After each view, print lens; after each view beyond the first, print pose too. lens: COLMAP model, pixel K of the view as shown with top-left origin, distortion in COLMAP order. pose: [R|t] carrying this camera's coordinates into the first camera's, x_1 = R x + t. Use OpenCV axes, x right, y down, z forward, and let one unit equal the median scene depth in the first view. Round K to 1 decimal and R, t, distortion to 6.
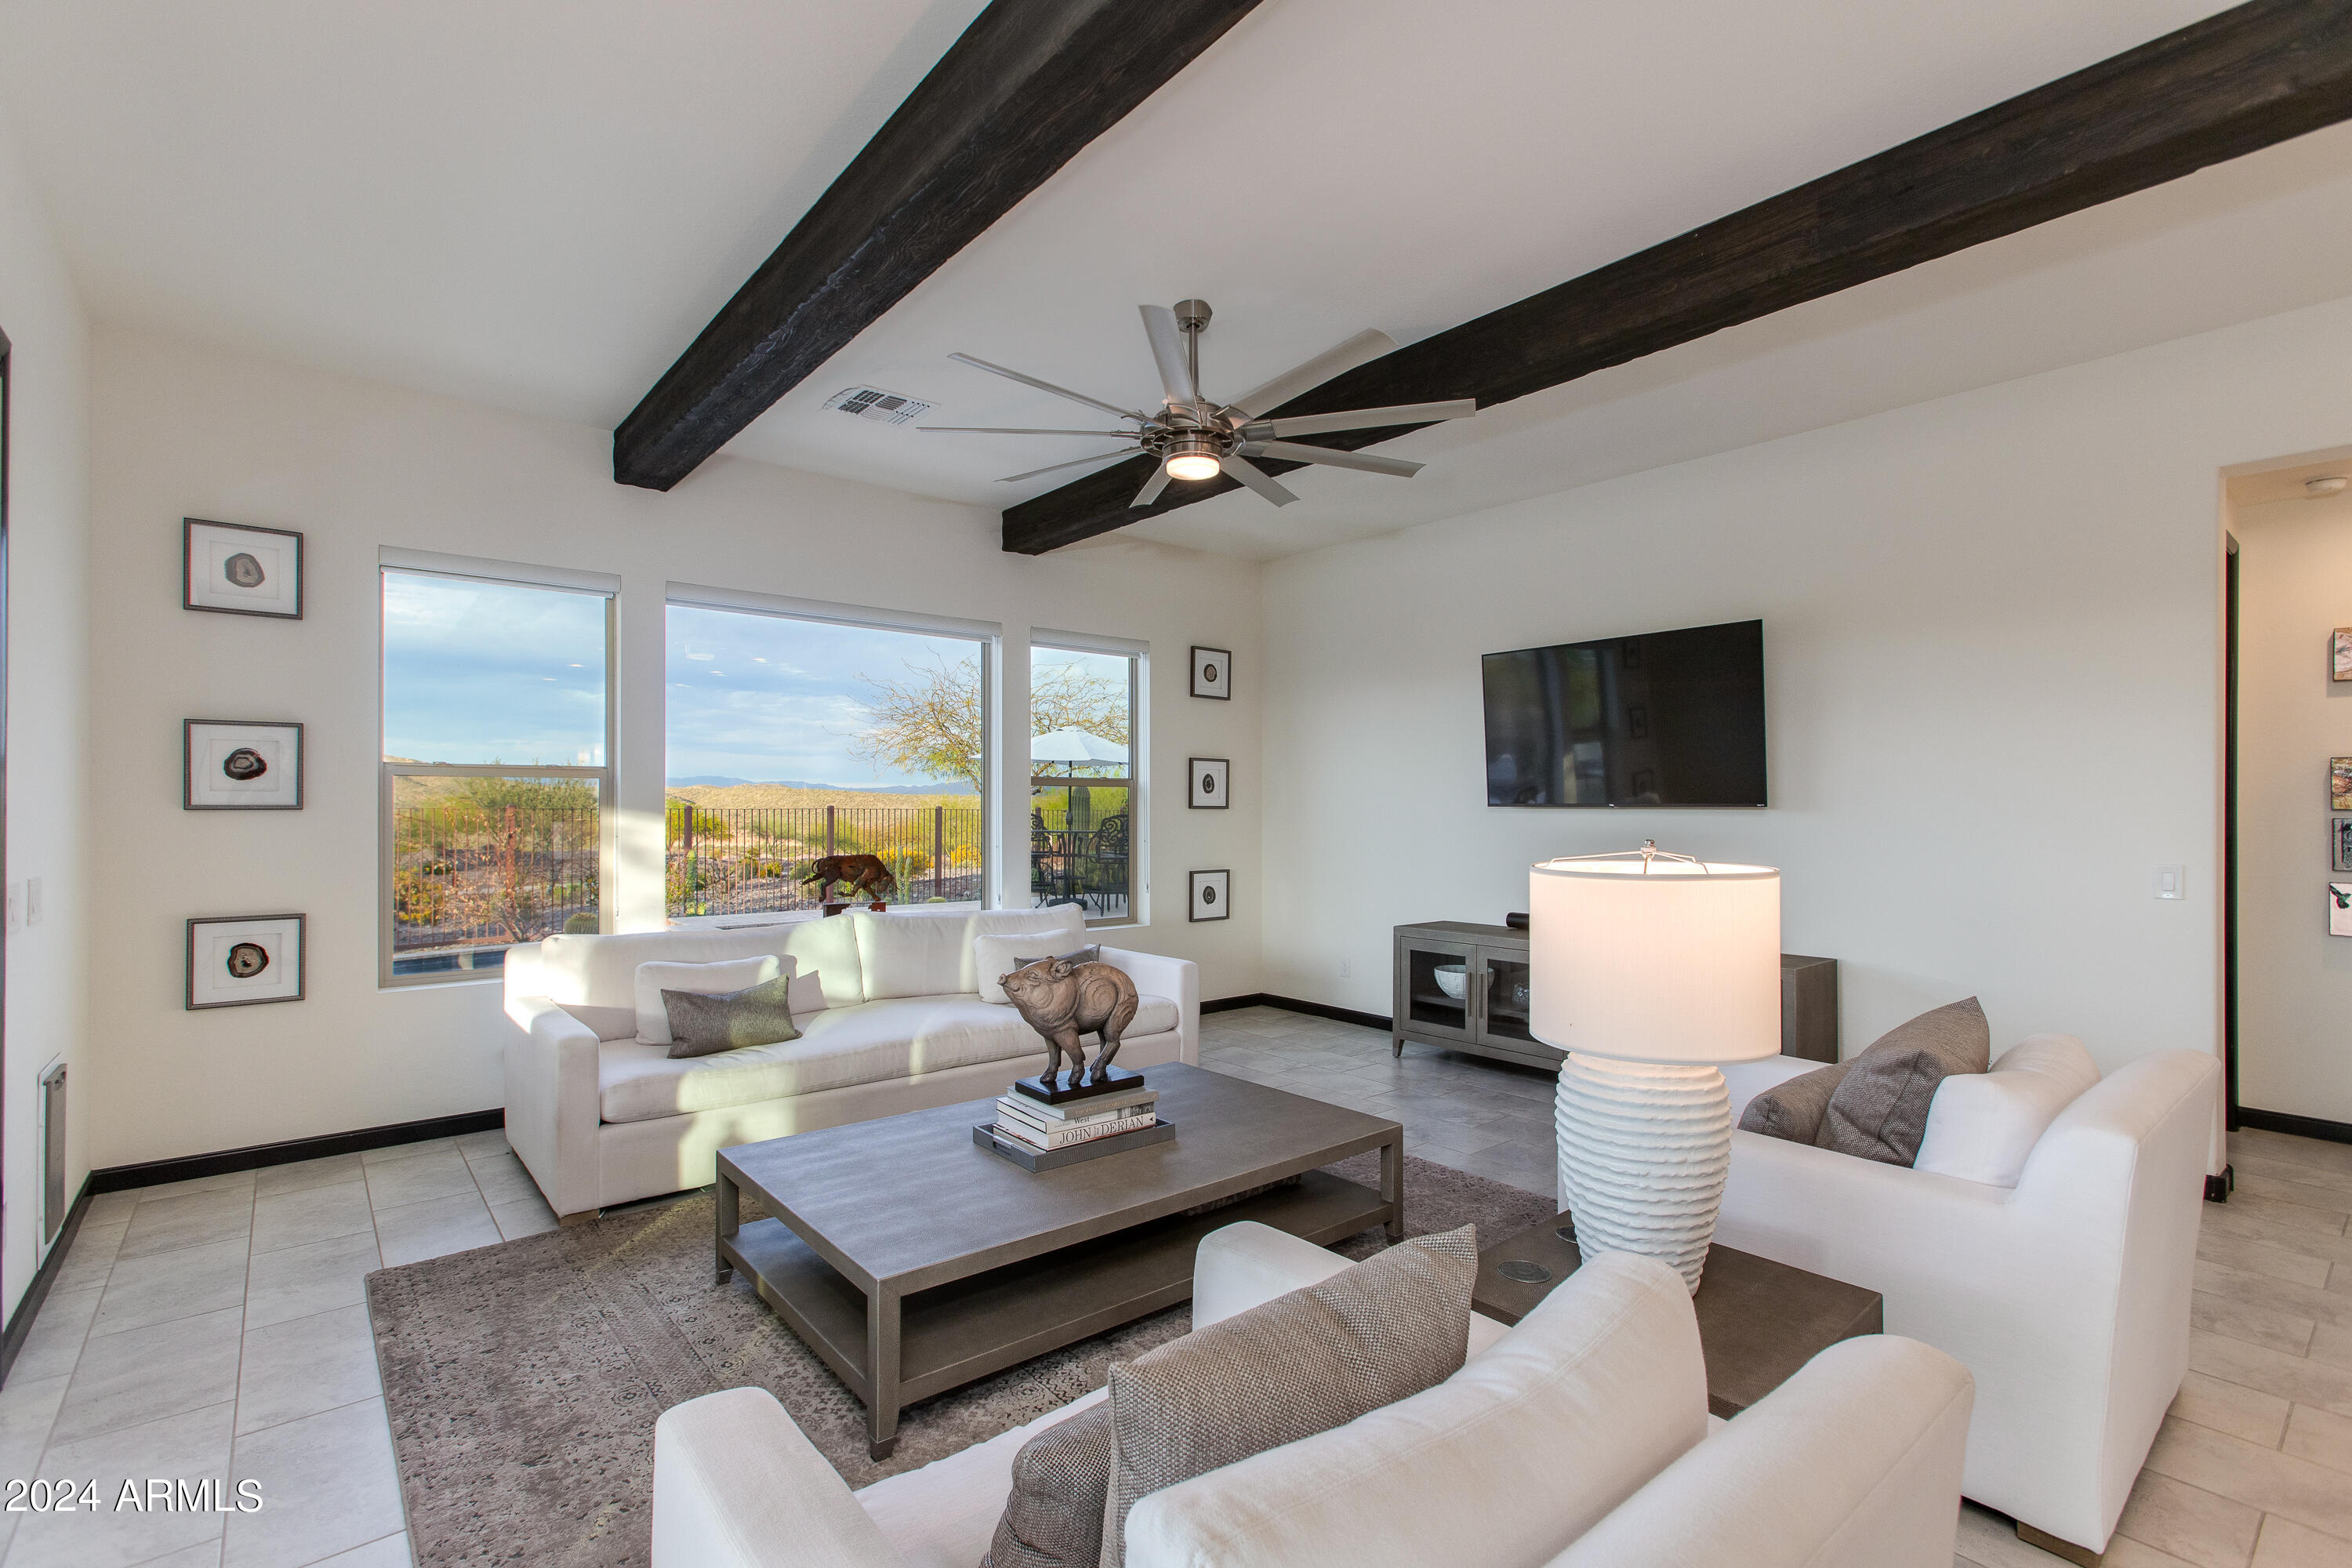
lens RADIAL K [[1051.8, 0, 1160.5], [0, 1051.8, 803.3], [0, 0, 1]] dist [-0.004840, -0.000351]
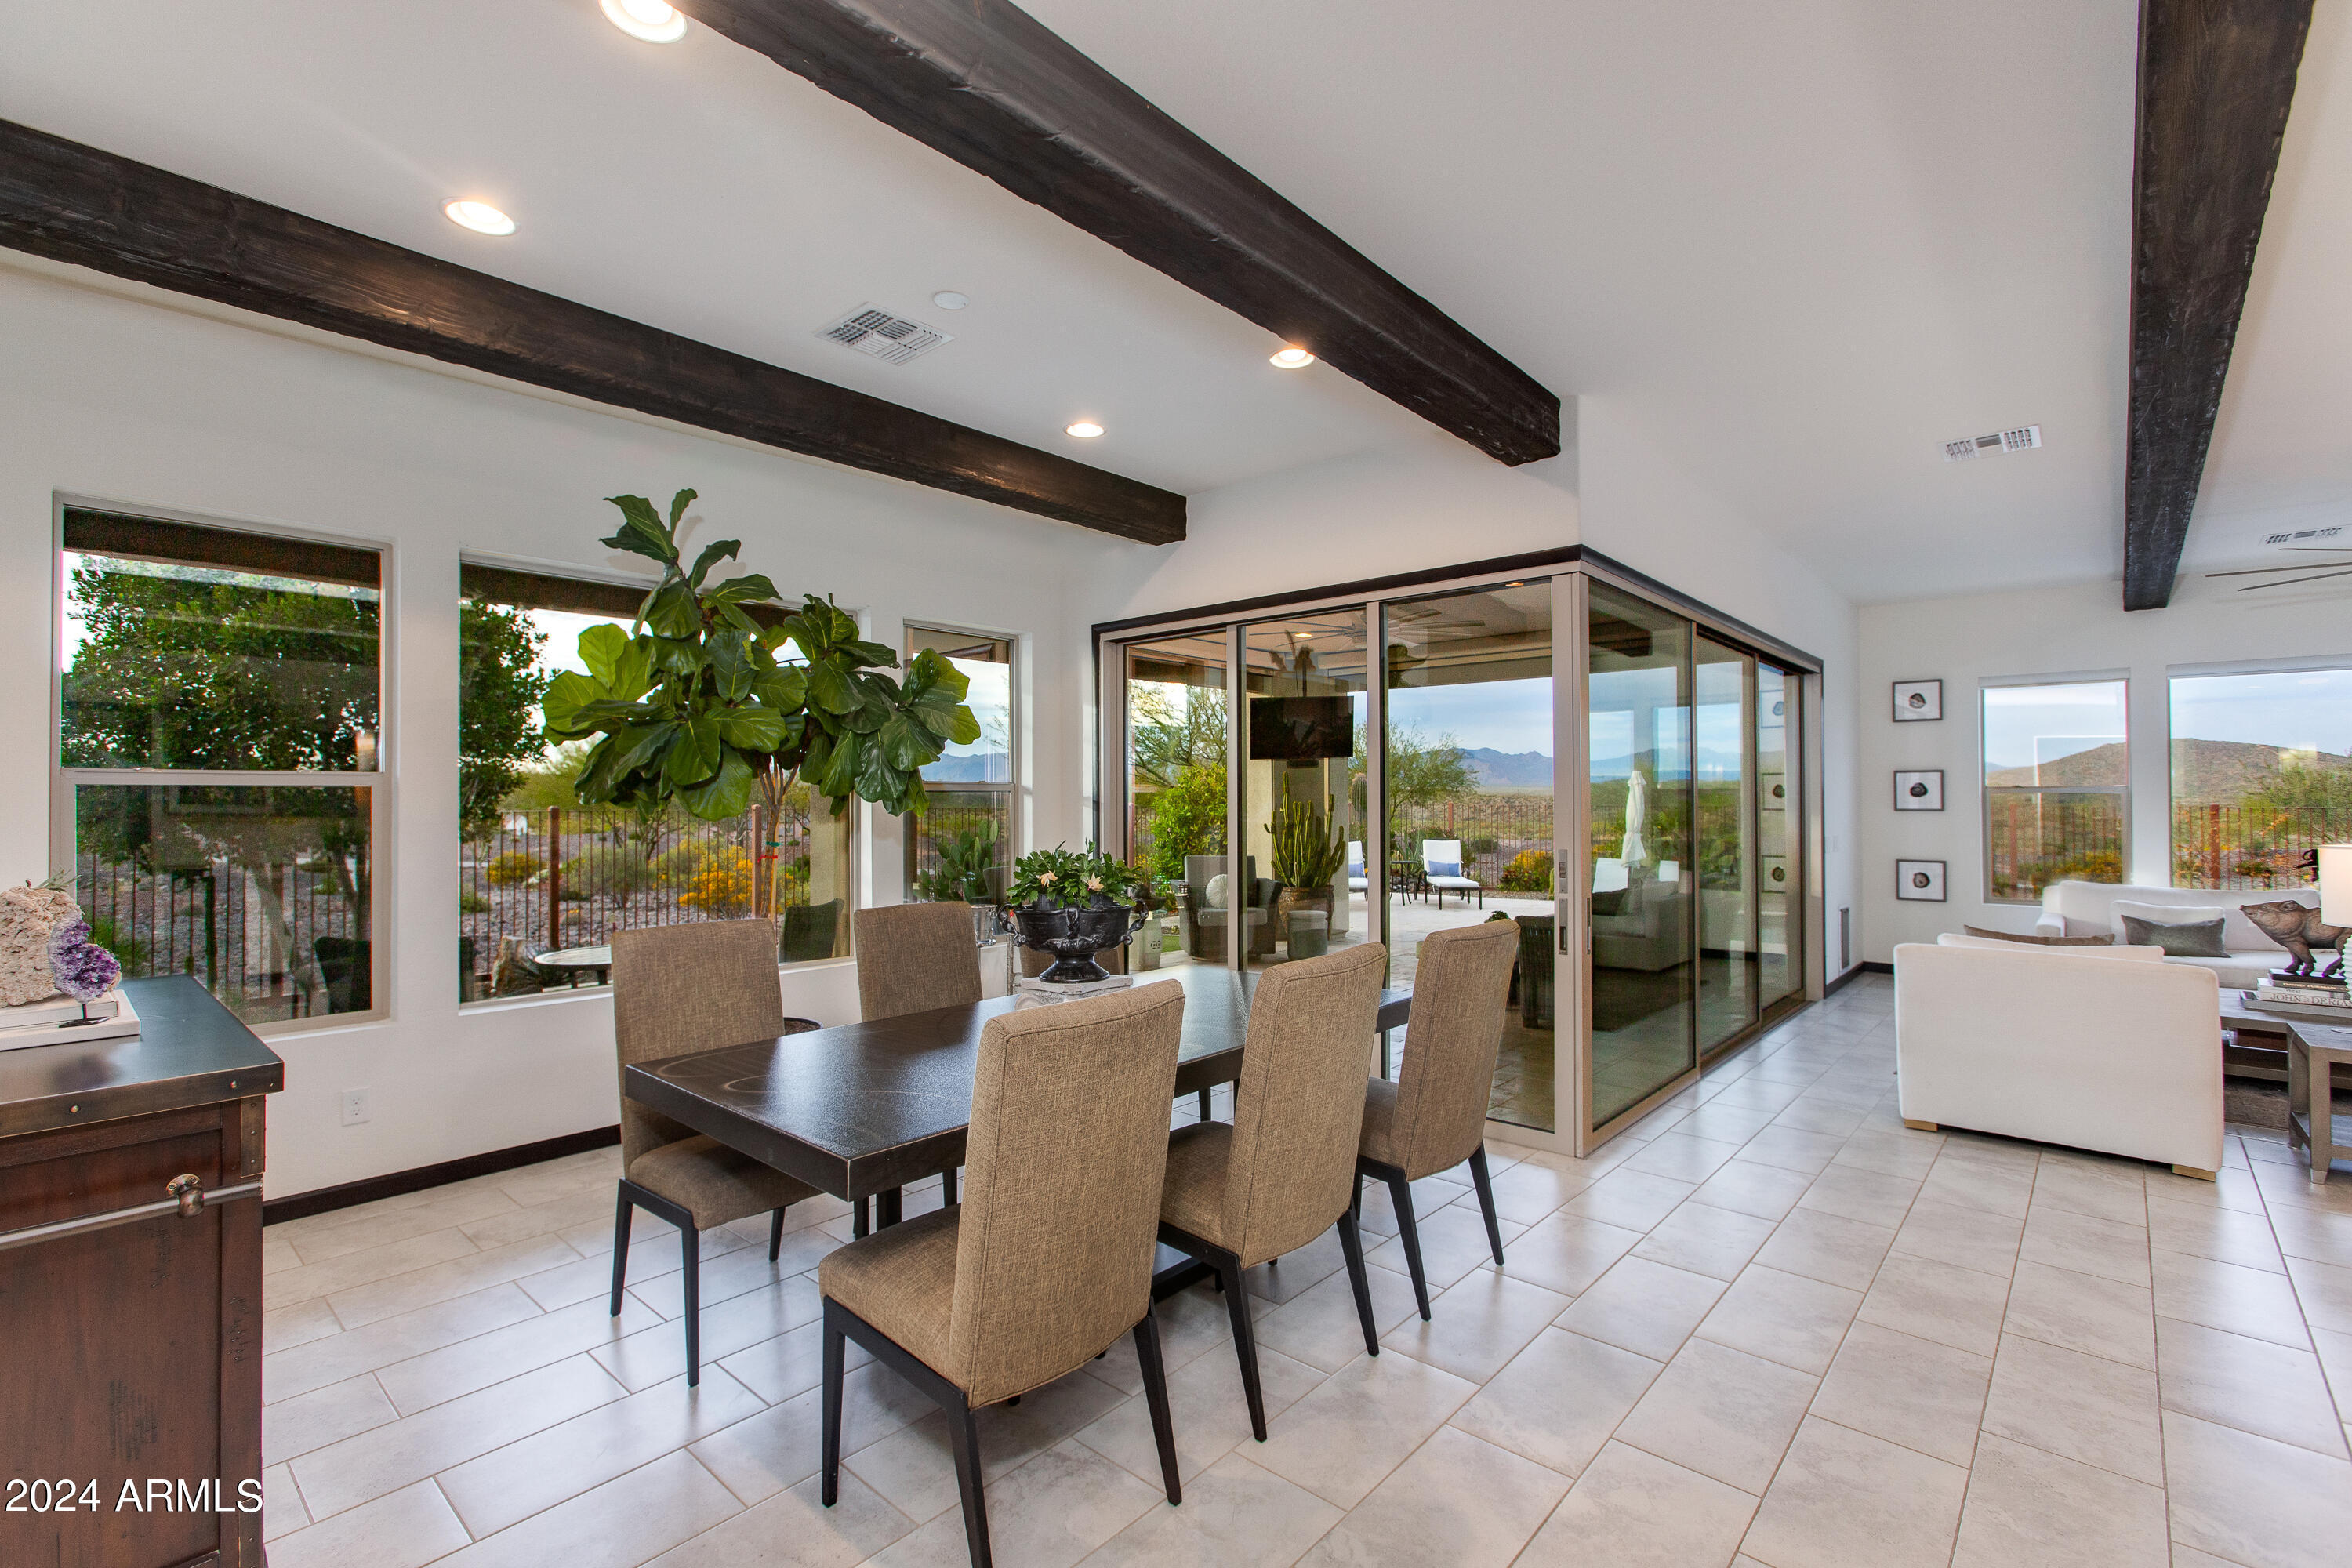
lens RADIAL K [[1057.4, 0, 1170.6], [0, 1057.4, 782.4], [0, 0, 1]] dist [-0.000139, 0.000270]
pose [[0.167864, -0.013080, -0.985723, 1.008179], [0.004808, 0.999911, -0.012450, -0.032371], [0.985798, -0.002649, 0.167912, -0.880506]]
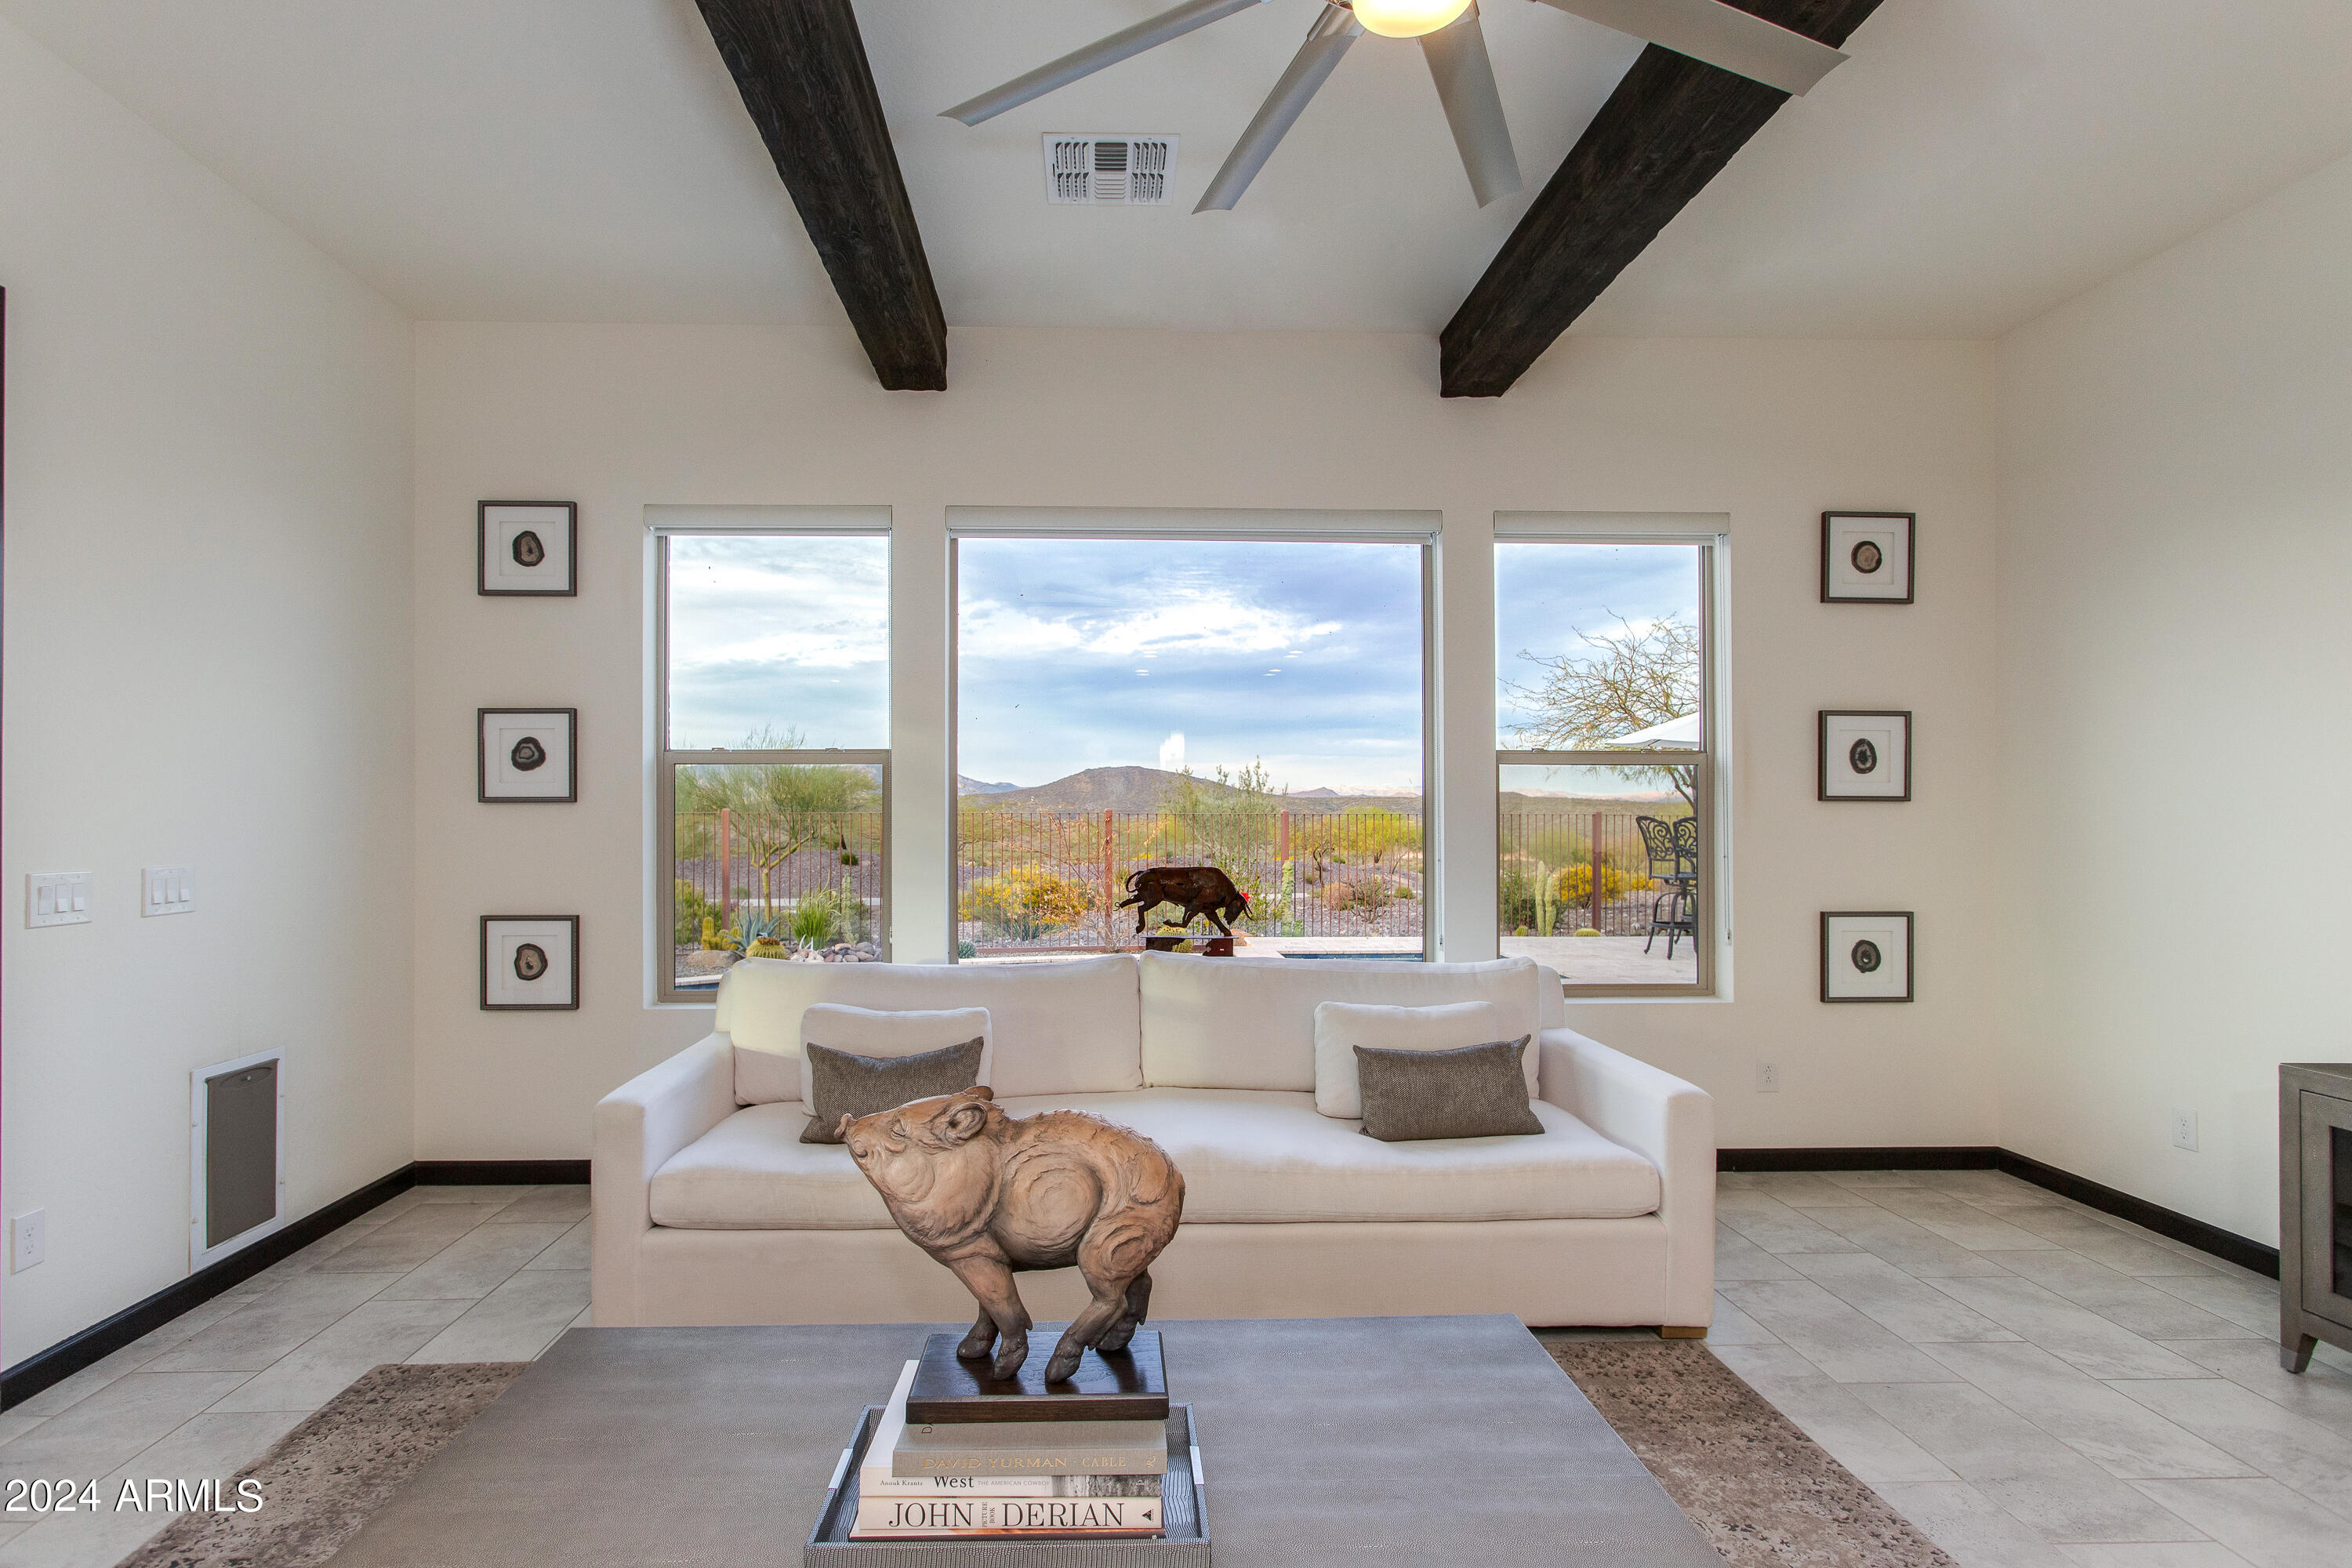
lens RADIAL K [[1191.3, 0, 1130.0], [0, 1191.3, 803.6], [0, 0, 1]] dist [0.000156, 0.002136]
pose [[0.798462, -0.008209, -0.601989, 0.200324], [0.003653, 0.999955, -0.008791, 0.018493], [0.602034, 0.004820, 0.798456, 0.461320]]
